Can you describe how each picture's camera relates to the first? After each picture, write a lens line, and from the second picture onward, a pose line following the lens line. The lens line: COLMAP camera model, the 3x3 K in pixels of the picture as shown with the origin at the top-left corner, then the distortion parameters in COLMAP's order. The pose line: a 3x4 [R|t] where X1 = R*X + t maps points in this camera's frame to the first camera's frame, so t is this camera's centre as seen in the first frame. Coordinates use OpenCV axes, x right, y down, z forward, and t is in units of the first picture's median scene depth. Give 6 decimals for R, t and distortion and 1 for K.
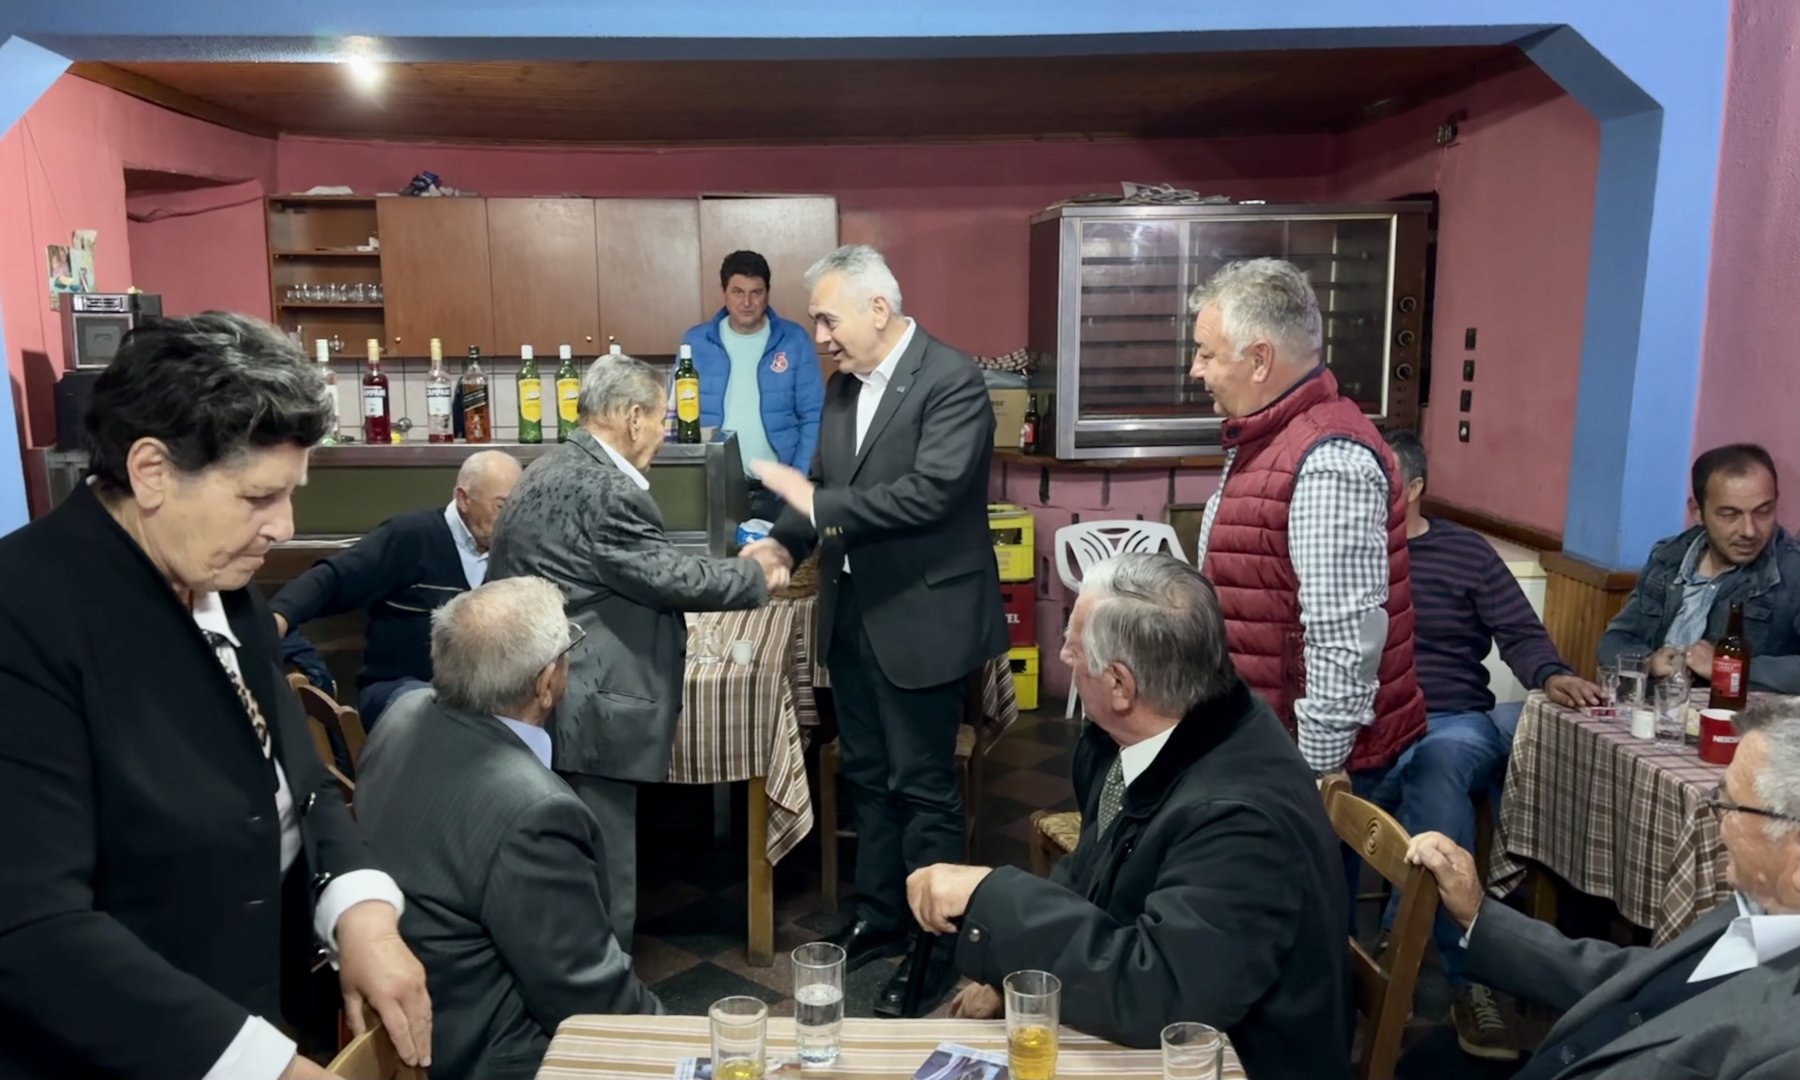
lens RADIAL K [[1473.1, 0, 852.3], [0, 1473.1, 512.6], [0, 0, 1]] dist [0.110619, -0.005760]
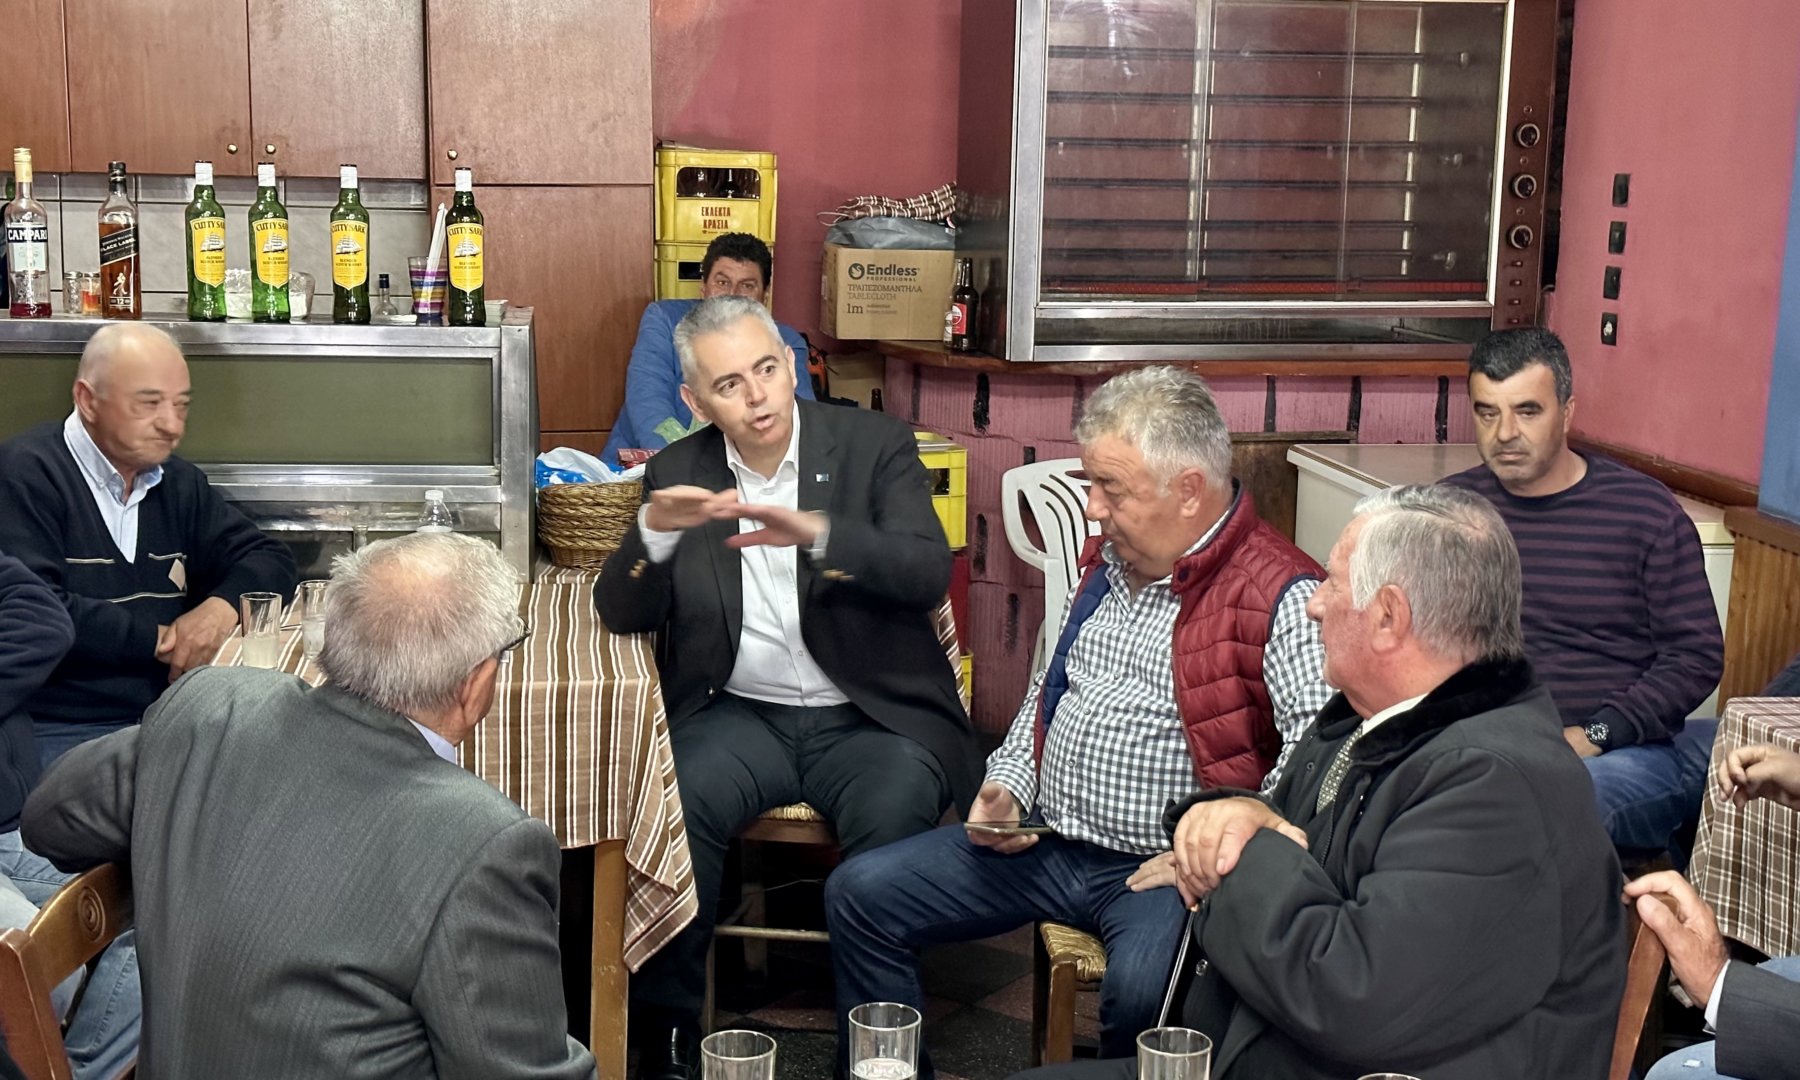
lens RADIAL K [[2512.1, 0, 834.3], [0, 2512.1, 538.2], [0, 0, 1]] dist [0.100489, 0.064695]
pose [[0.992111, 0.007639, 0.125127, -0.072430], [-0.011885, 0.999377, 0.033227, 0.005185], [-0.124795, -0.034452, 0.991584, -0.076917]]
